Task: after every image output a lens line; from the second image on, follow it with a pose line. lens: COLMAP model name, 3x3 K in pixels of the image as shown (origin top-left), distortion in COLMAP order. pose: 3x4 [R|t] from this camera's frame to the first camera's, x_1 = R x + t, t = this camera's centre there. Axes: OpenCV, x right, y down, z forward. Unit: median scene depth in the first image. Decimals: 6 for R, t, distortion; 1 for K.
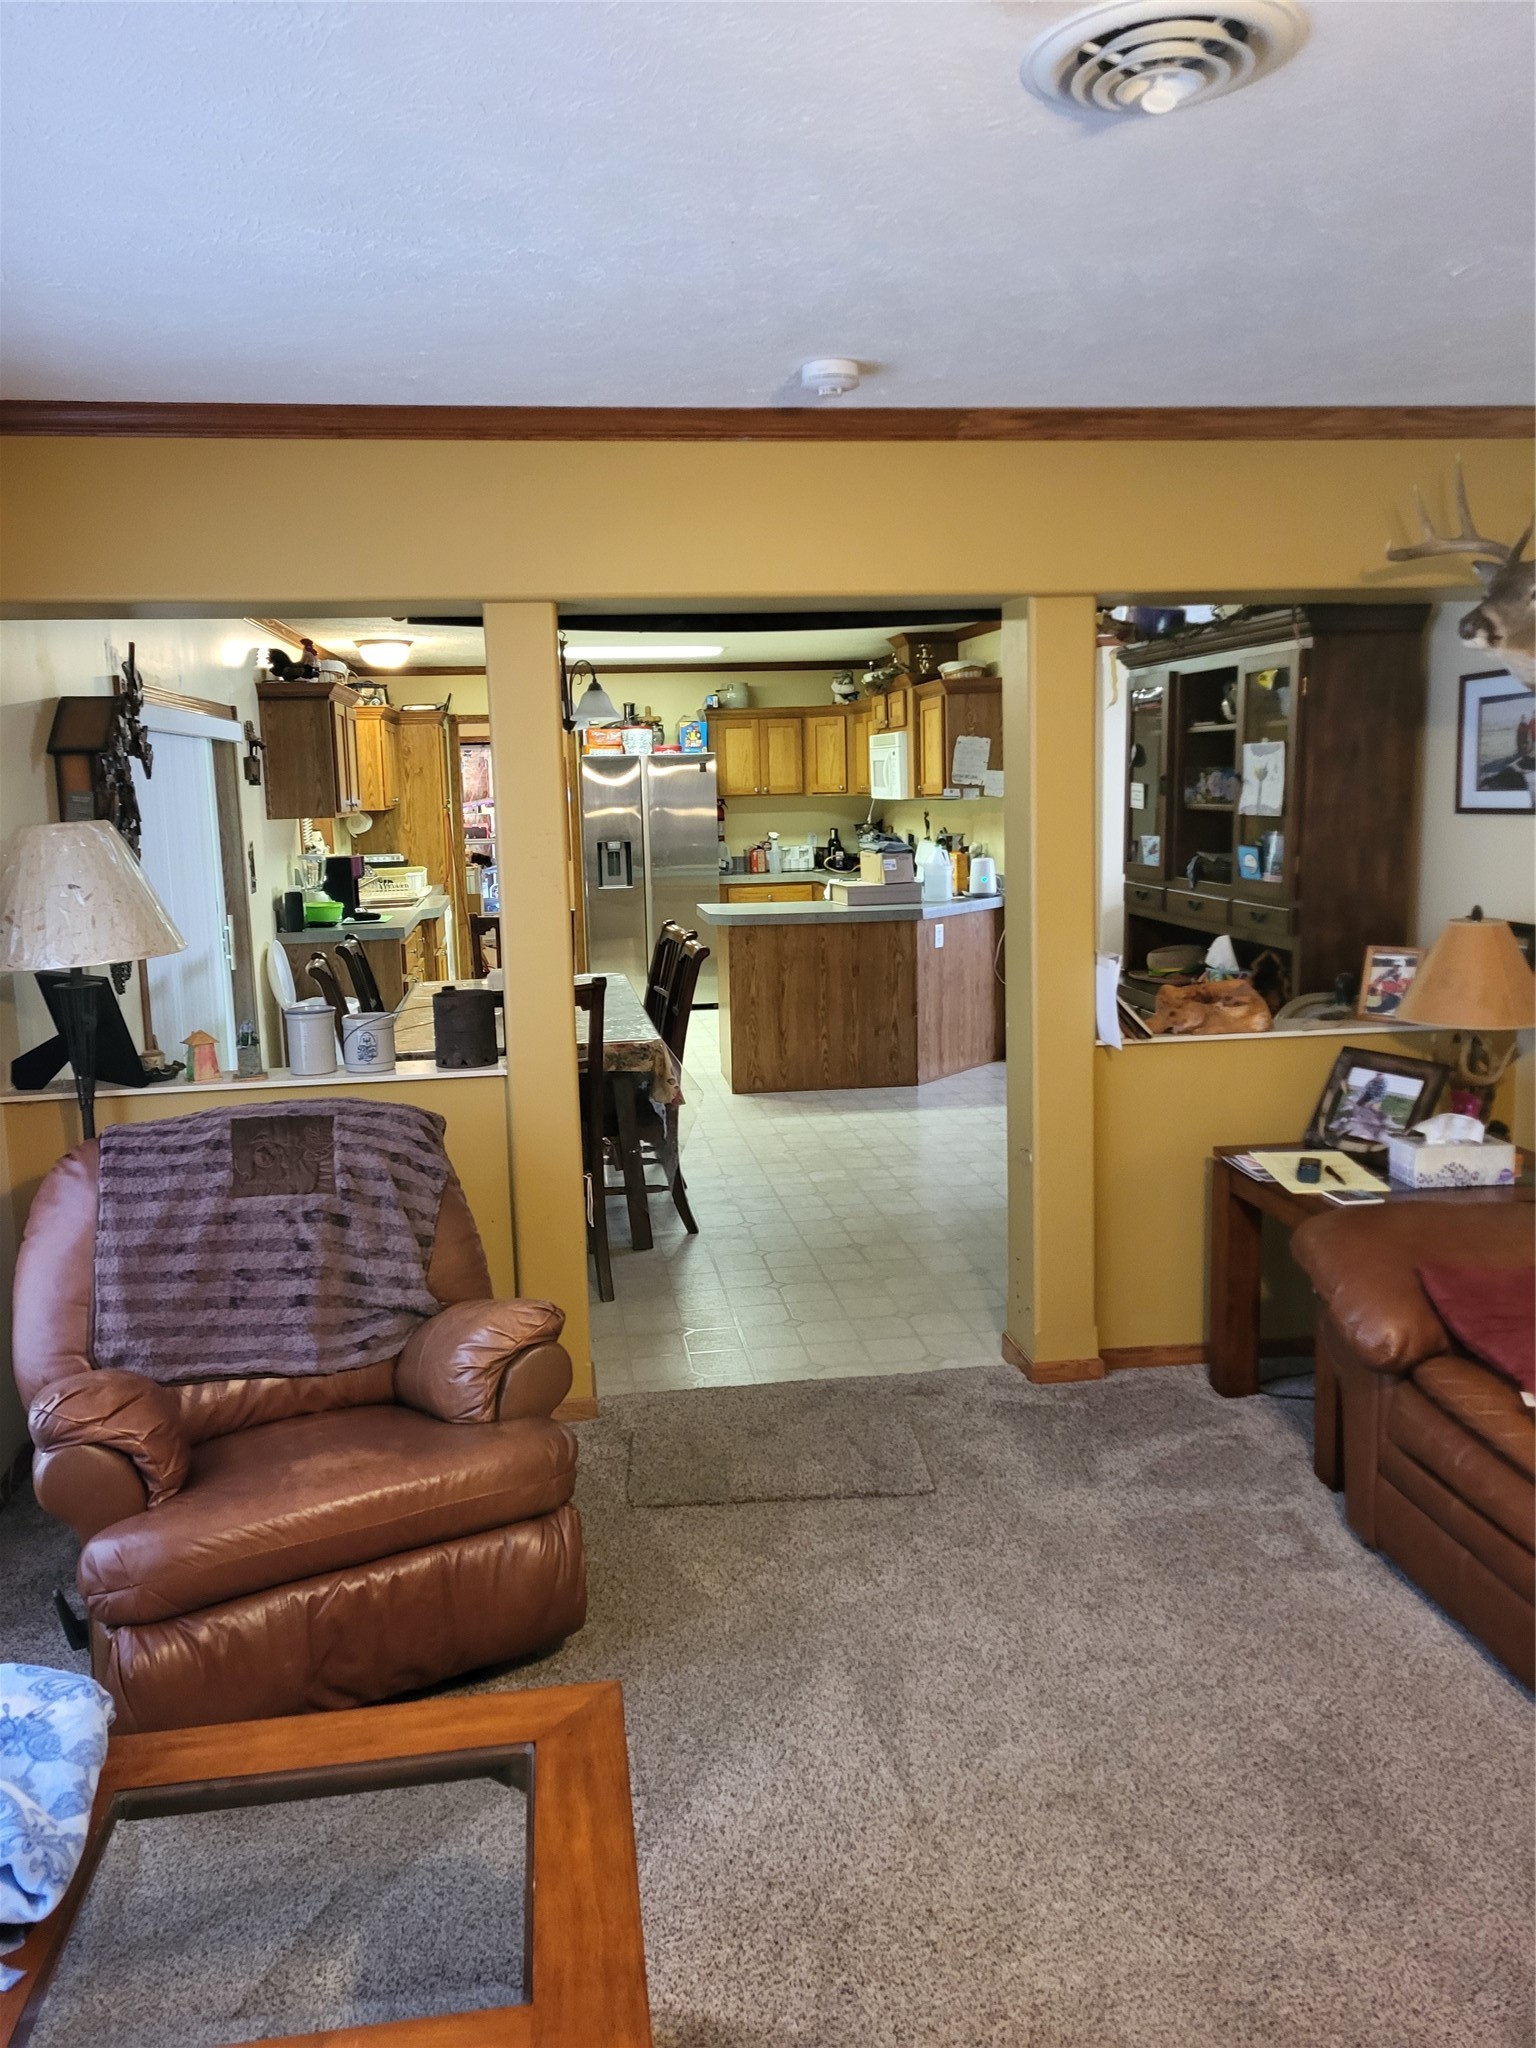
lens RADIAL K [[1561.9, 0, 763.0], [0, 1561.9, 1021.2], [0, 0, 1]] dist [0.039324, -0.000153]
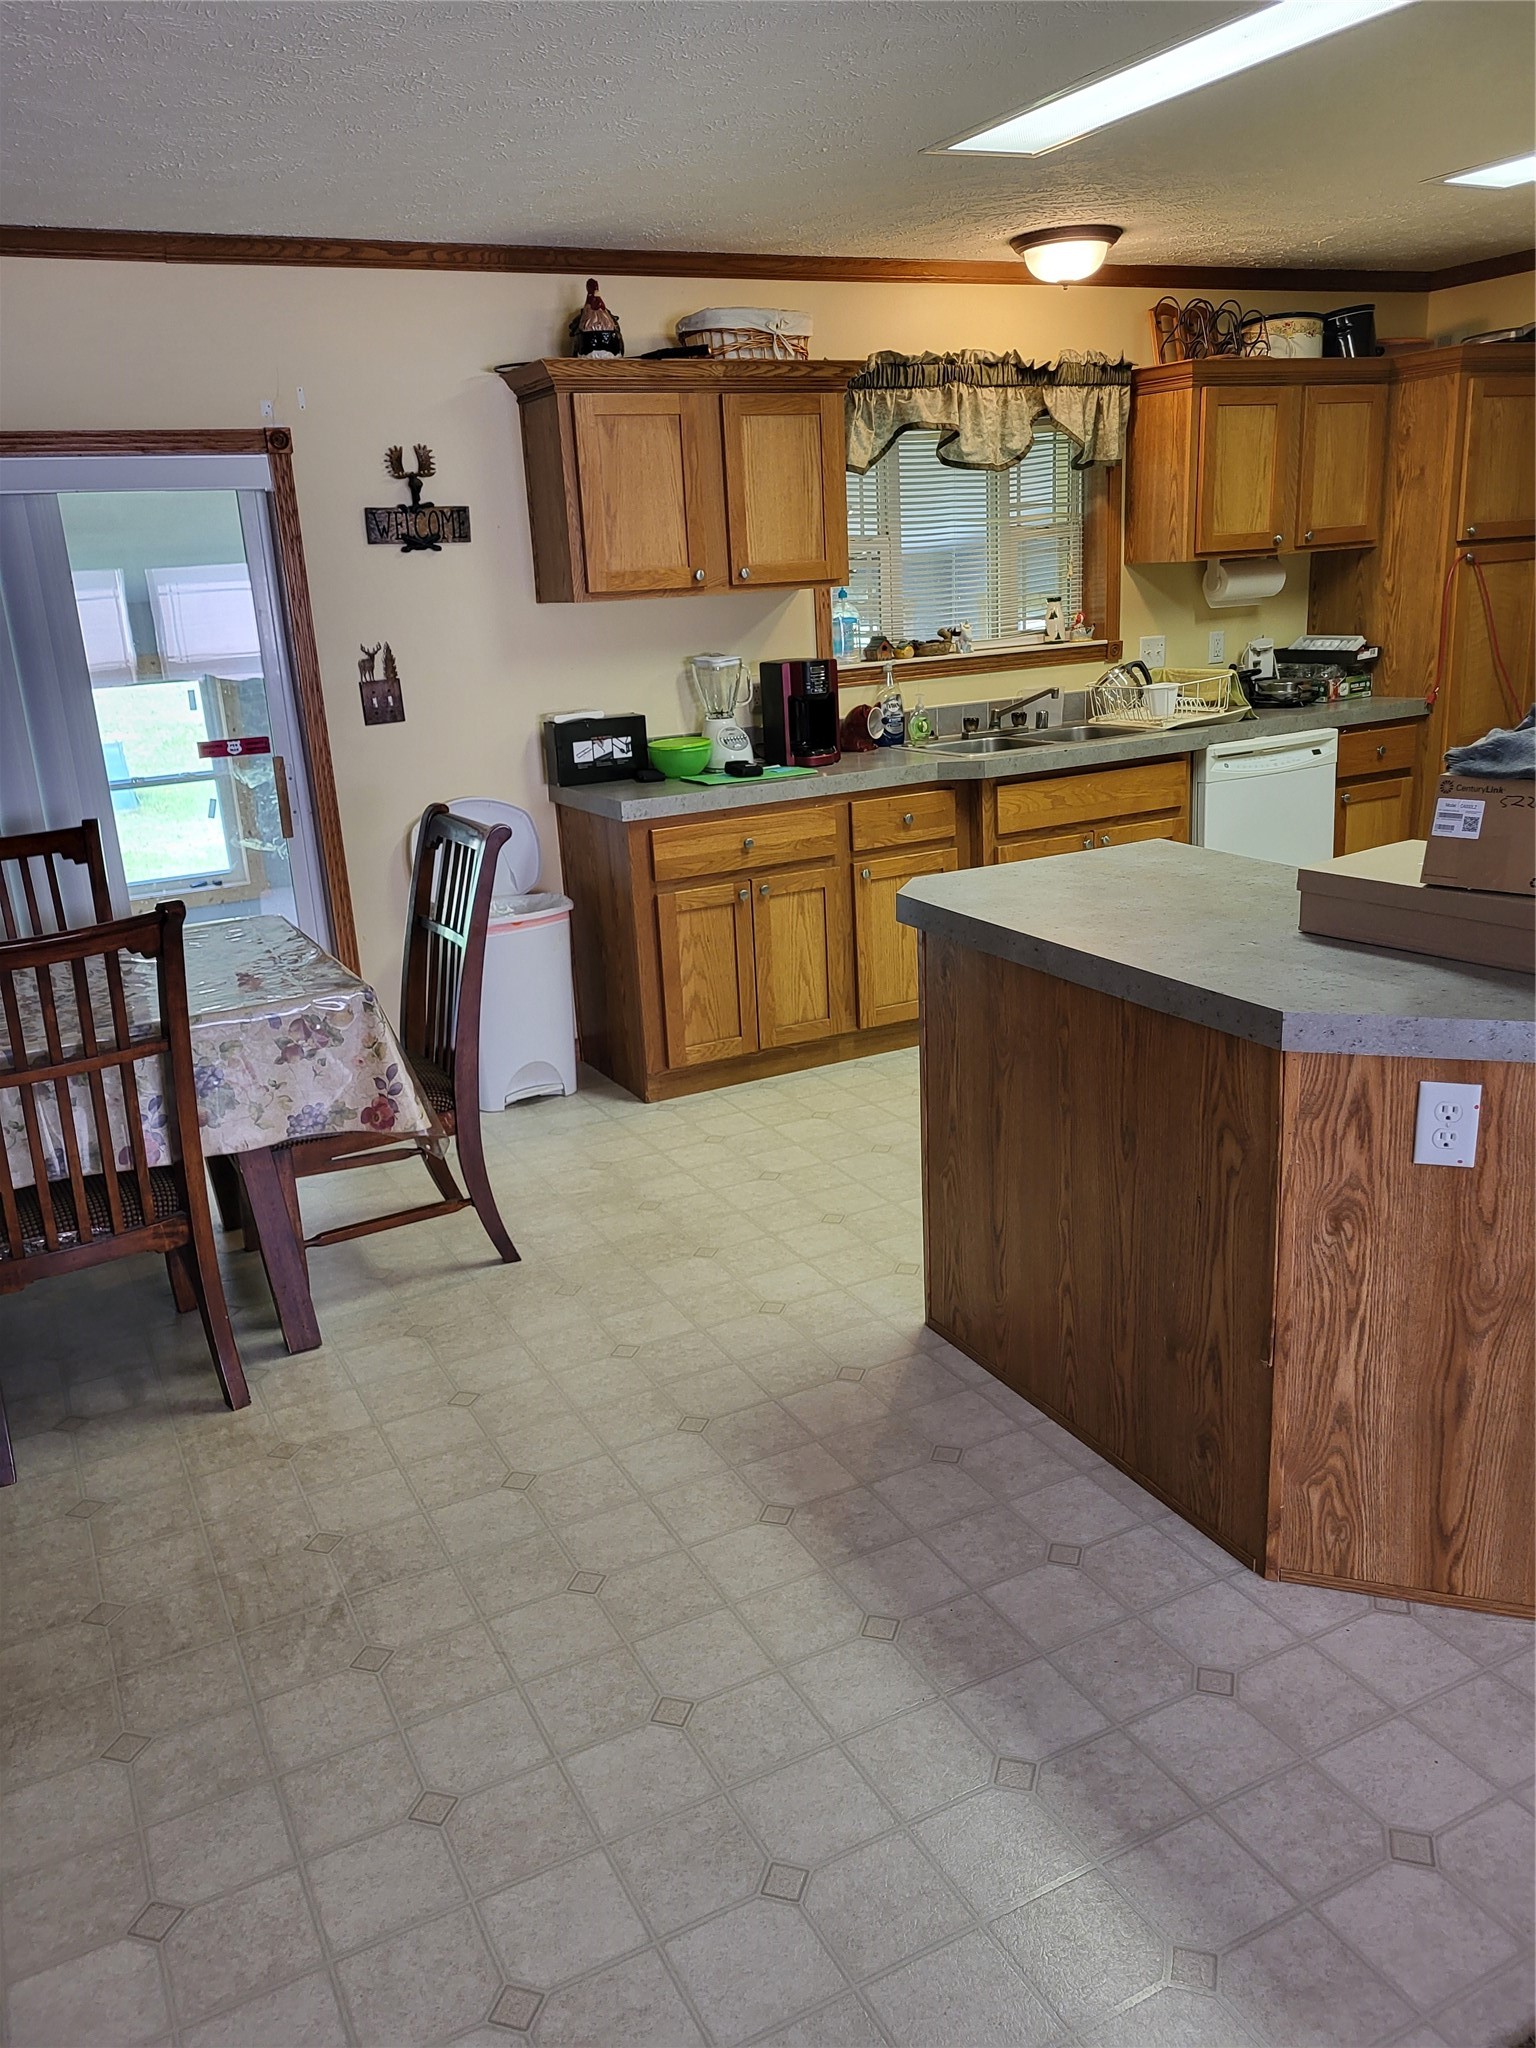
lens RADIAL K [[1561.9, 0, 764.2], [0, 1561.9, 1024.3], [0, 0, 1]] dist [0.039324, -0.000153]
pose [[0.334224, 0.273181, -0.902035, 0.318293], [-0.096758, 0.961961, 0.255479, -0.131171], [0.937514, 0.001892, 0.347943, 0.831229]]
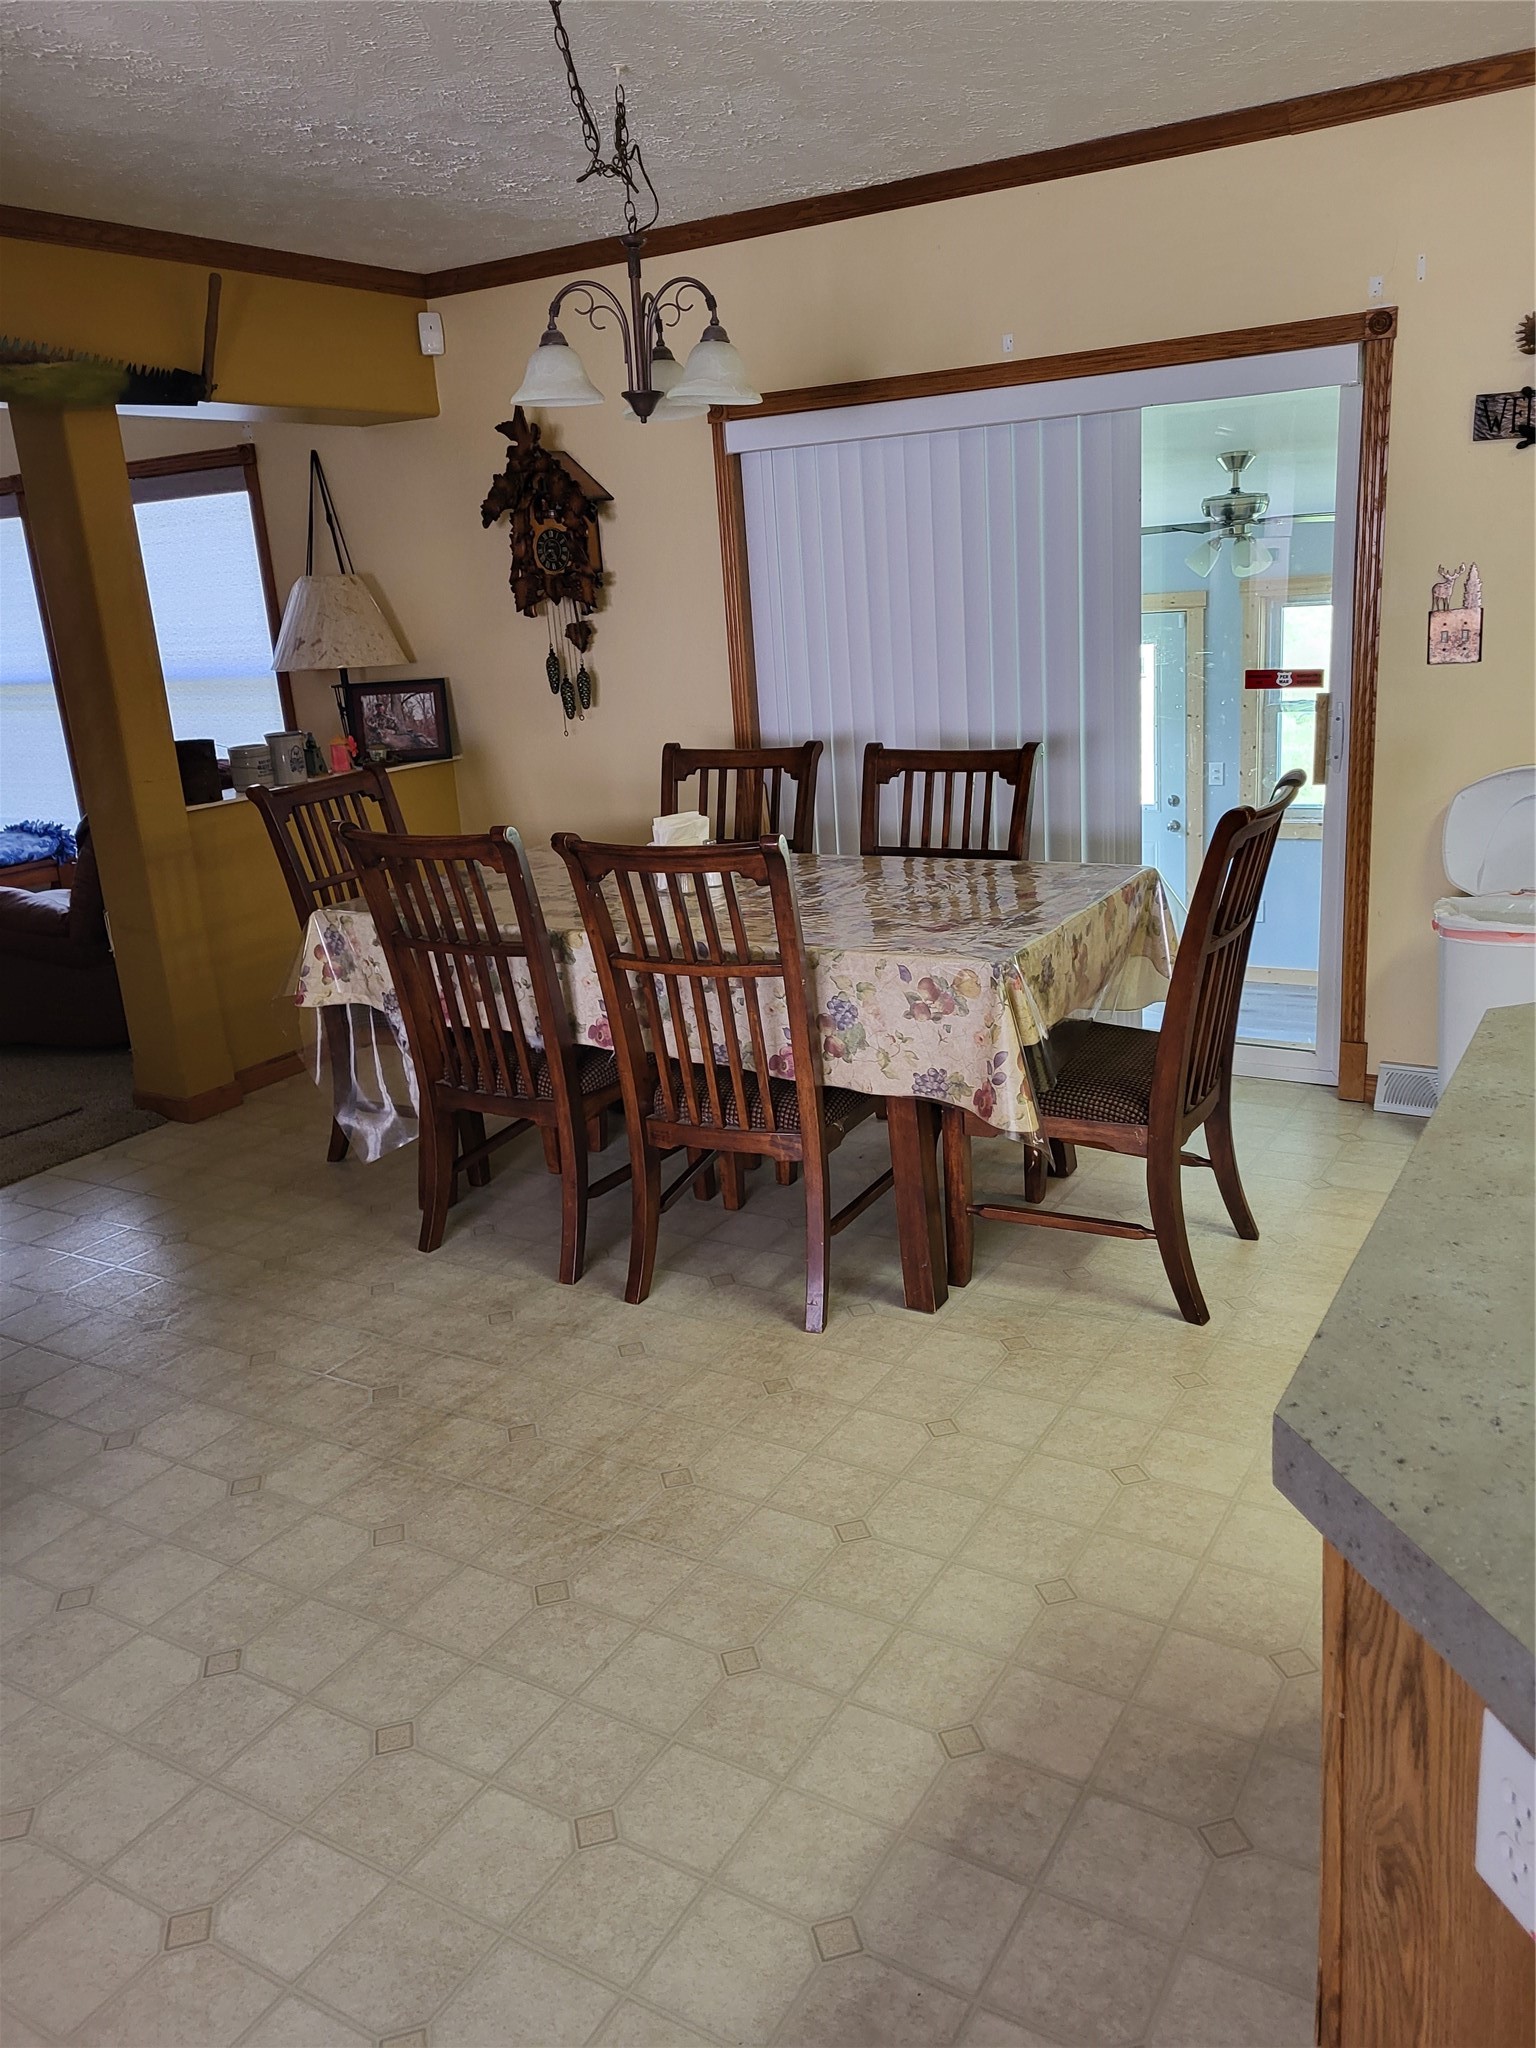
lens RADIAL K [[1561.9, 0, 766.9], [0, 1561.9, 990.0], [0, 0, 1]] dist [0.039324, -0.000153]
pose [[-0.624874, 0.271991, -0.731815, 0.221581], [-0.037059, 0.925963, 0.375792, -0.157425], [0.779845, 0.261943, -0.568531, 1.044159]]
